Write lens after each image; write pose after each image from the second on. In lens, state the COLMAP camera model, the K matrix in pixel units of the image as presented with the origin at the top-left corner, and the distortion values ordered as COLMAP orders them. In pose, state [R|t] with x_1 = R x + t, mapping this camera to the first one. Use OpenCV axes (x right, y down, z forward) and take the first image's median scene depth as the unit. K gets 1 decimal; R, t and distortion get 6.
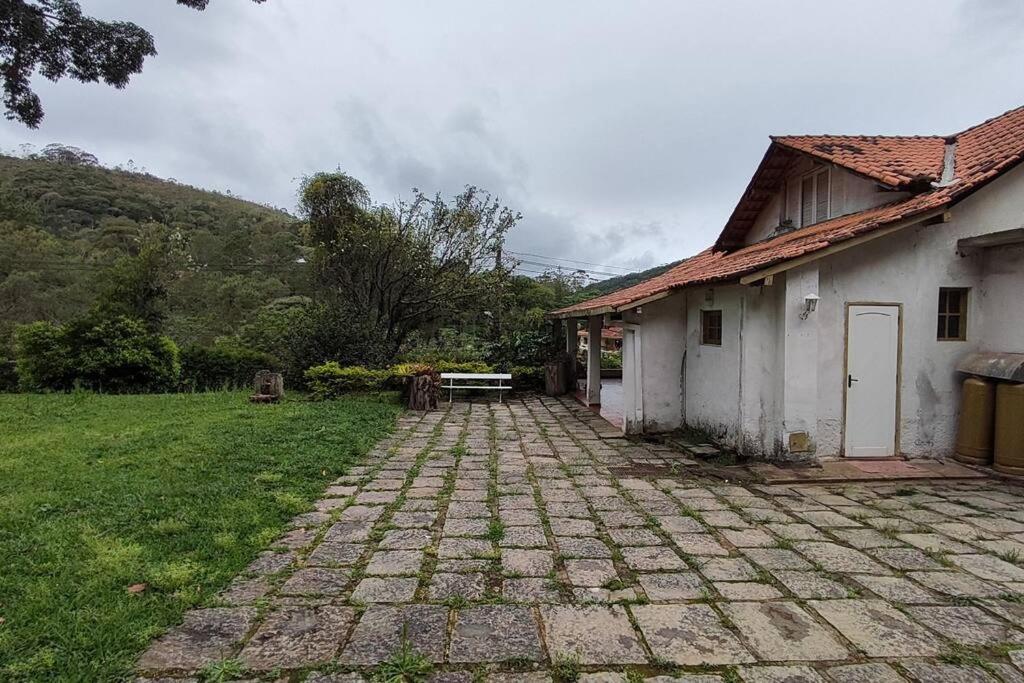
lens RADIAL K [[549.1, 0, 512.0], [0, 549.1, 341.5], [0, 0, 1]] dist [-0.003683, 0.001504]
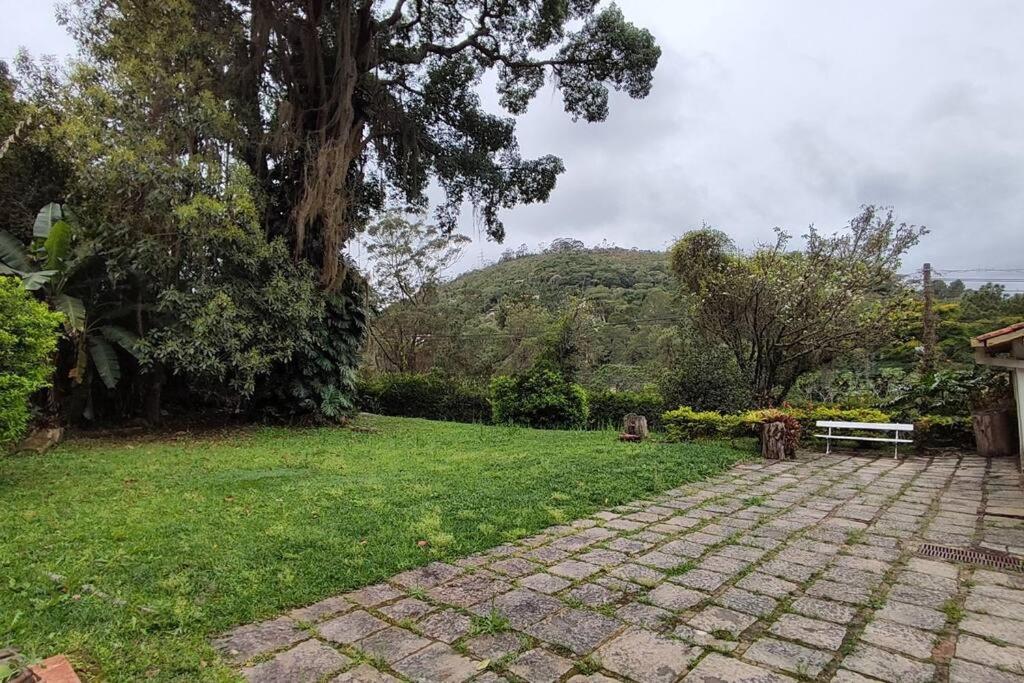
lens RADIAL K [[549.1, 0, 512.0], [0, 549.1, 341.5], [0, 0, 1]] dist [-0.003683, 0.001504]
pose [[0.704700, -0.071070, -0.705937, 0.178615], [0.014789, 0.996226, -0.085532, -0.002959], [0.709351, 0.049834, 0.703092, -0.001728]]
